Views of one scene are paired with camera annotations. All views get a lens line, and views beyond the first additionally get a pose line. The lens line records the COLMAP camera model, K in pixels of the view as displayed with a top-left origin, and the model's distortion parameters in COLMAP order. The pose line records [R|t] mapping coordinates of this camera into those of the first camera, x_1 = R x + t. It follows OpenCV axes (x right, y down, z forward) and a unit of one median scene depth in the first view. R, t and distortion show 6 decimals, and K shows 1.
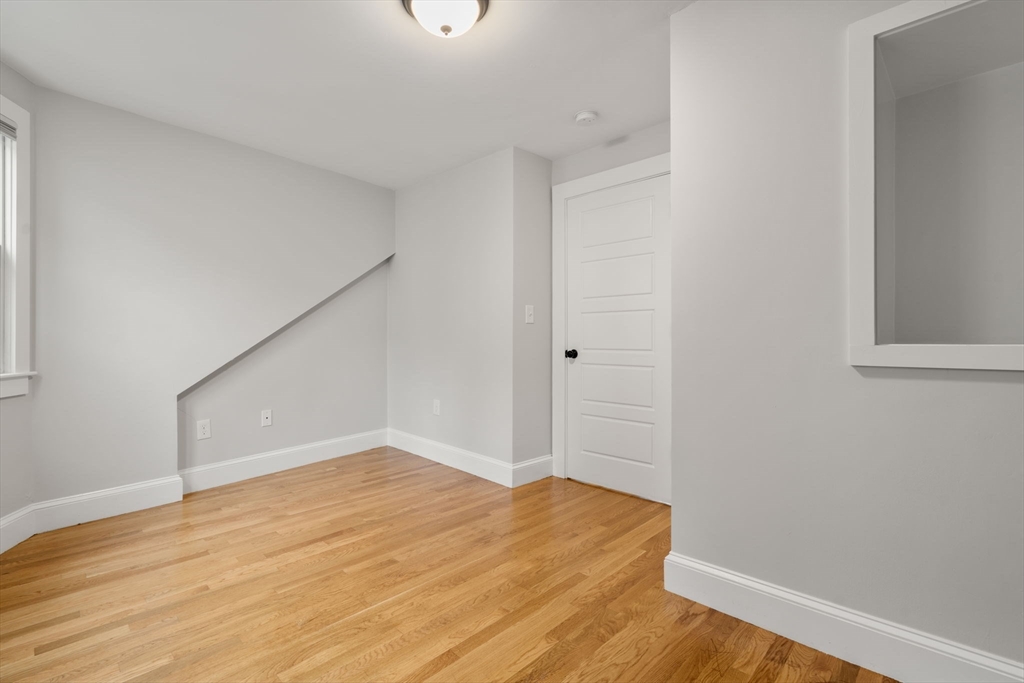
lens RADIAL K [[467.0, 0, 513.3], [0, 467.0, 329.2], [0, 0, 1]] dist [-0.002515, 0.000413]
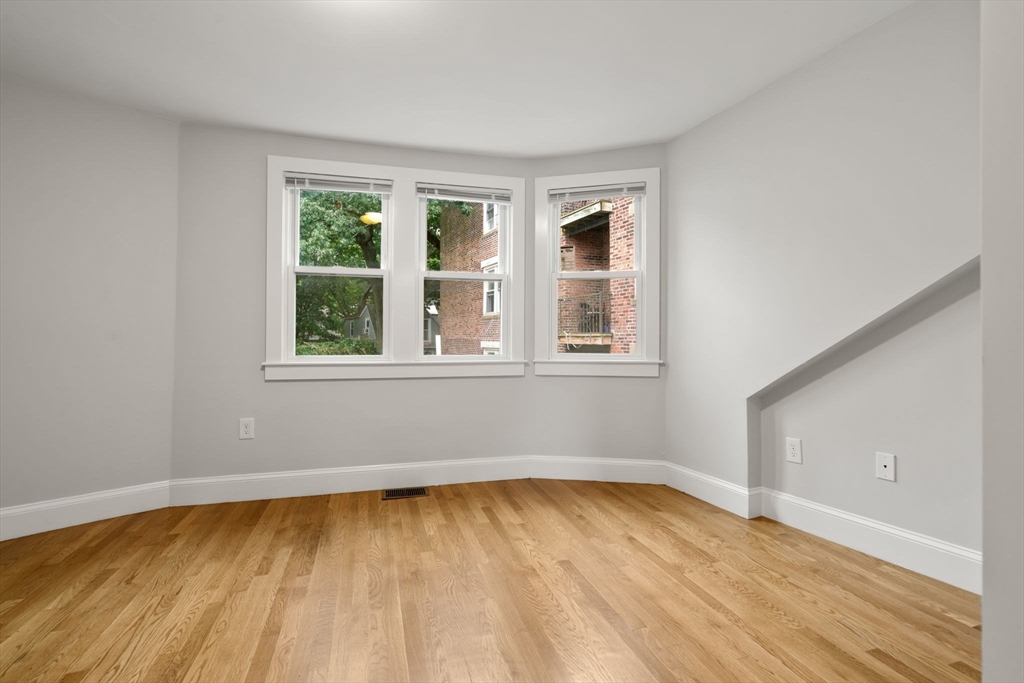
lens RADIAL K [[466.4, 0, 510.4], [0, 466.4, 335.1], [0, 0, 1]] dist [-0.002154, 0.000351]
pose [[-0.485709, -0.006707, -0.874095, 0.325019], [0.016692, 0.999717, -0.016945, 0.032534], [0.873961, -0.022821, -0.485460, 1.228260]]
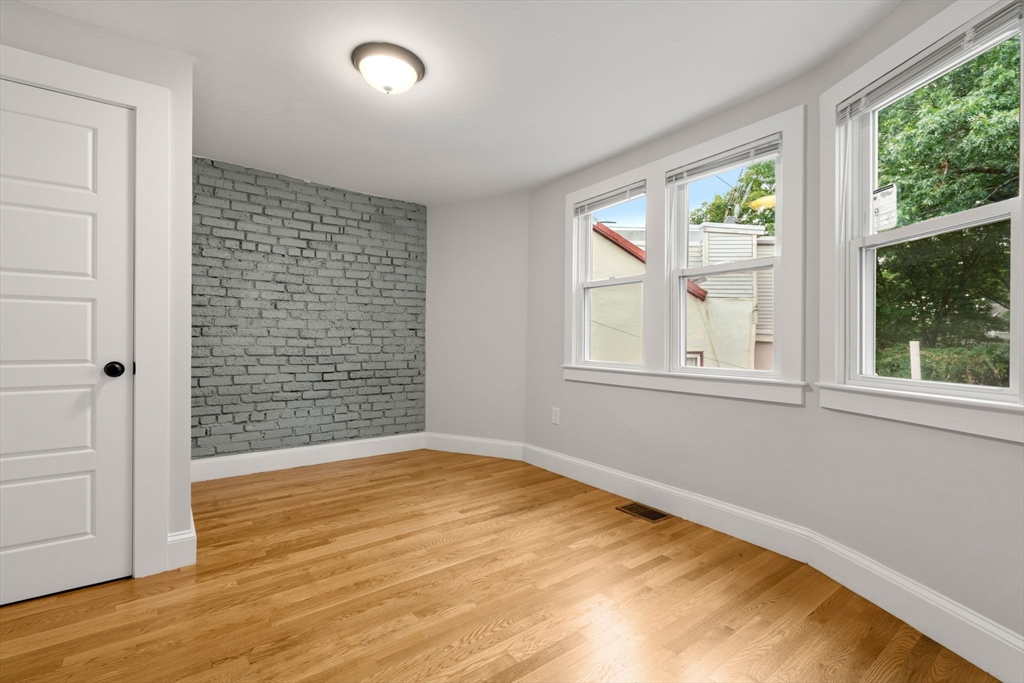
lens RADIAL K [[464.1, 0, 513.8], [0, 464.1, 342.5], [0, 0, 1]] dist [-0.002972, 0.000641]
pose [[-0.988066, -0.004805, 0.153954, -0.476379], [-0.007172, 0.999864, -0.014823, 0.025013], [-0.153862, -0.015751, -0.987967, 1.564243]]
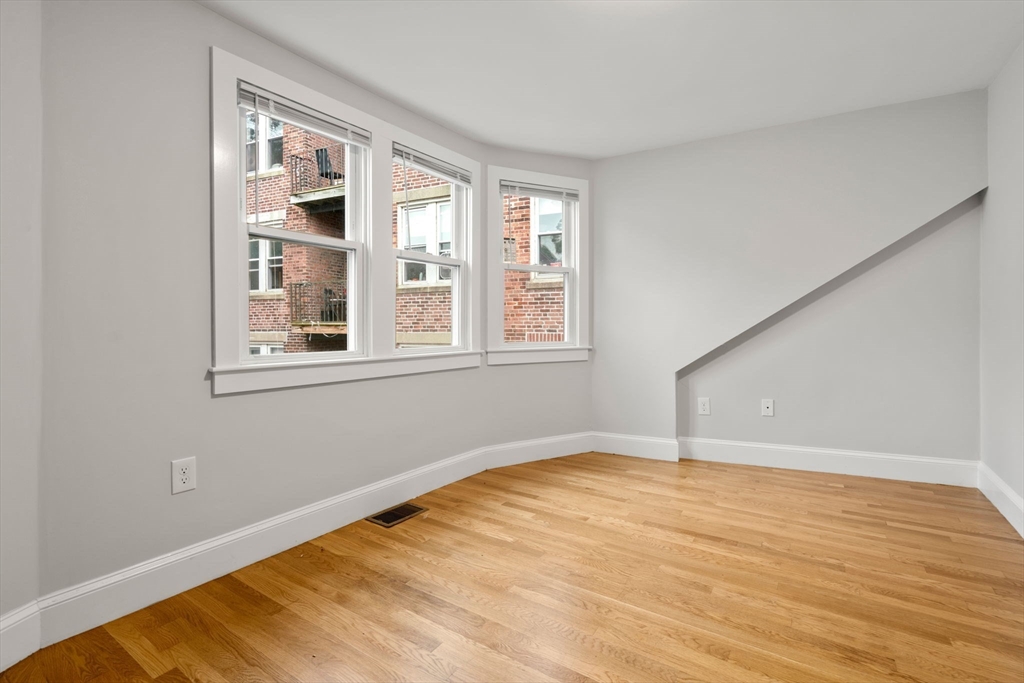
lens RADIAL K [[467.0, 0, 513.3], [0, 467.0, 329.2], [0, 0, 1]] dist [-0.002515, 0.000413]
pose [[0.183643, 0.005279, -0.982979, 0.436039], [0.023197, 0.999684, 0.009703, 0.012574], [0.982719, -0.024584, 0.183463, 0.450405]]
